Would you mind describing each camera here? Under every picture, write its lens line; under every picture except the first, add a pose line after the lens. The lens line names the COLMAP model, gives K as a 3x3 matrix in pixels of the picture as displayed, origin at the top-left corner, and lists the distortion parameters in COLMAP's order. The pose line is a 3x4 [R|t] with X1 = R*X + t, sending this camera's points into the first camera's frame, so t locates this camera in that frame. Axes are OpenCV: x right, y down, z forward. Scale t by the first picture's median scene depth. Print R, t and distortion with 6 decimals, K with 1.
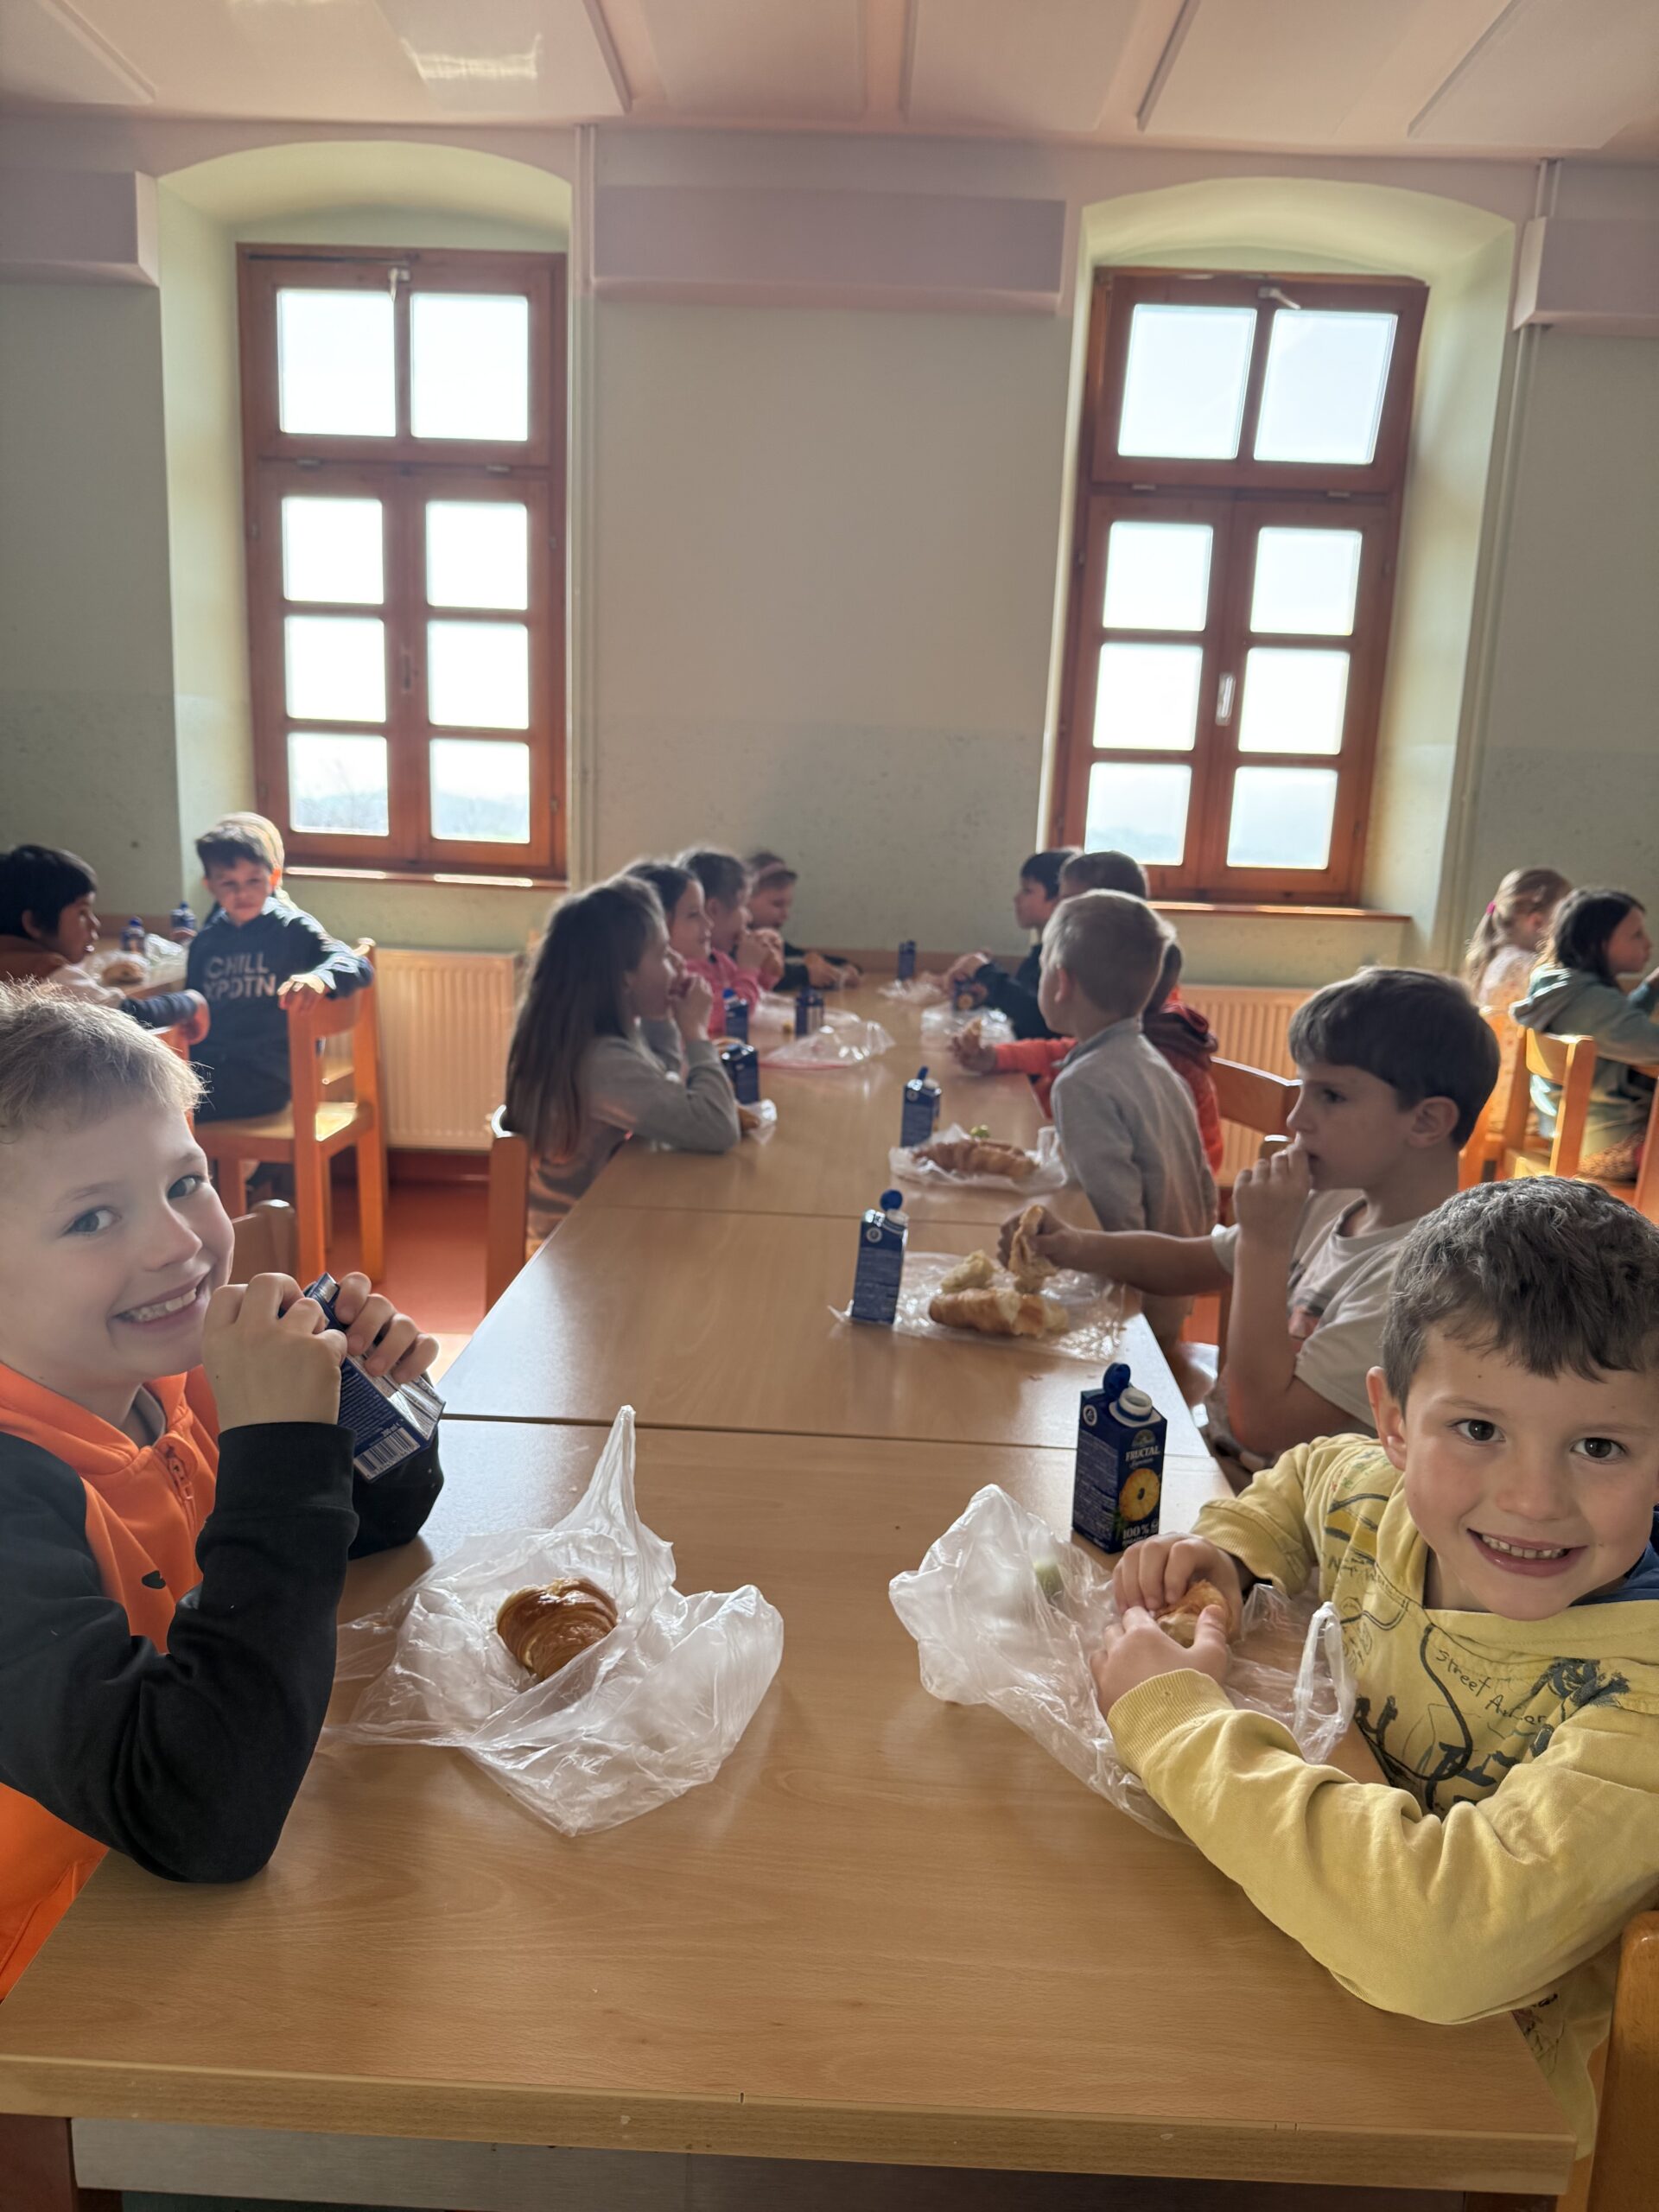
lens RADIAL K [[1515.1, 0, 838.2], [0, 1515.1, 1091.5], [0, 0, 1]] dist [0.029561, -0.006585]
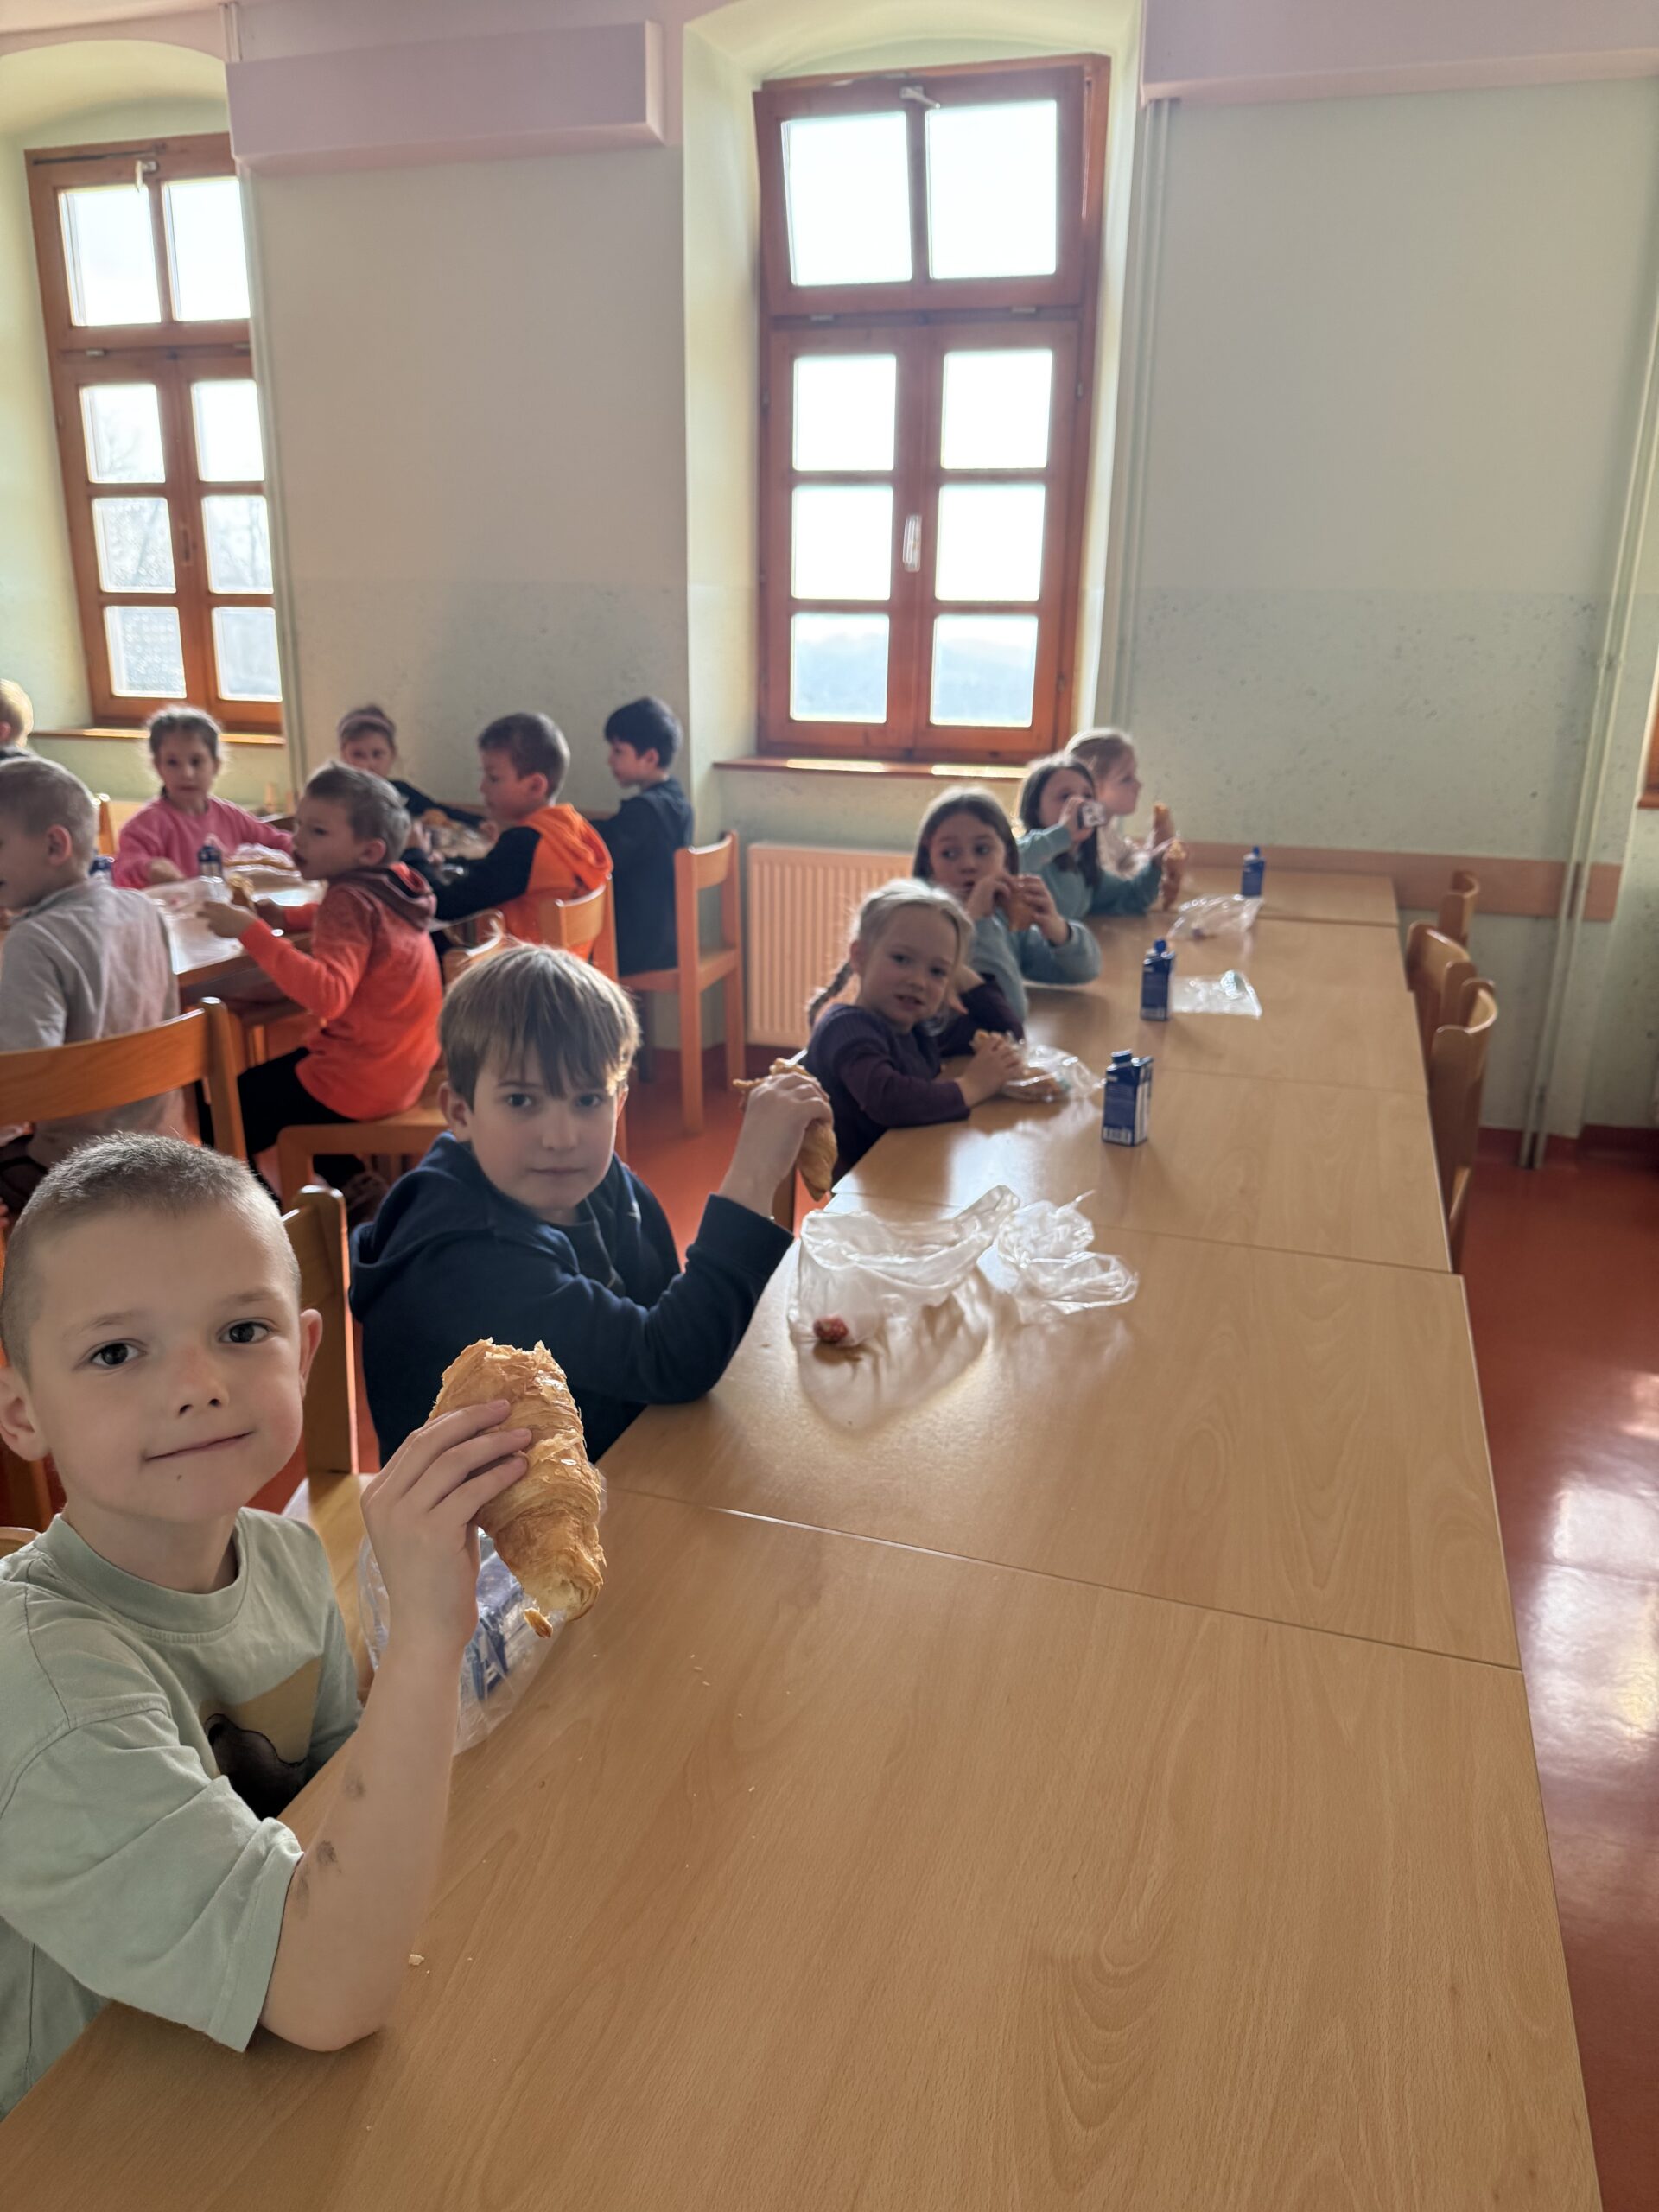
lens RADIAL K [[1631.4, 0, 846.9], [0, 1631.4, 1170.5], [0, 0, 1]] dist [0.009377, 0.015000]
pose [[0.952006, 0.075705, -0.296570, 0.548645], [-0.045246, 0.993092, 0.108264, 0.024249], [0.302717, -0.089649, 0.948855, -0.023078]]
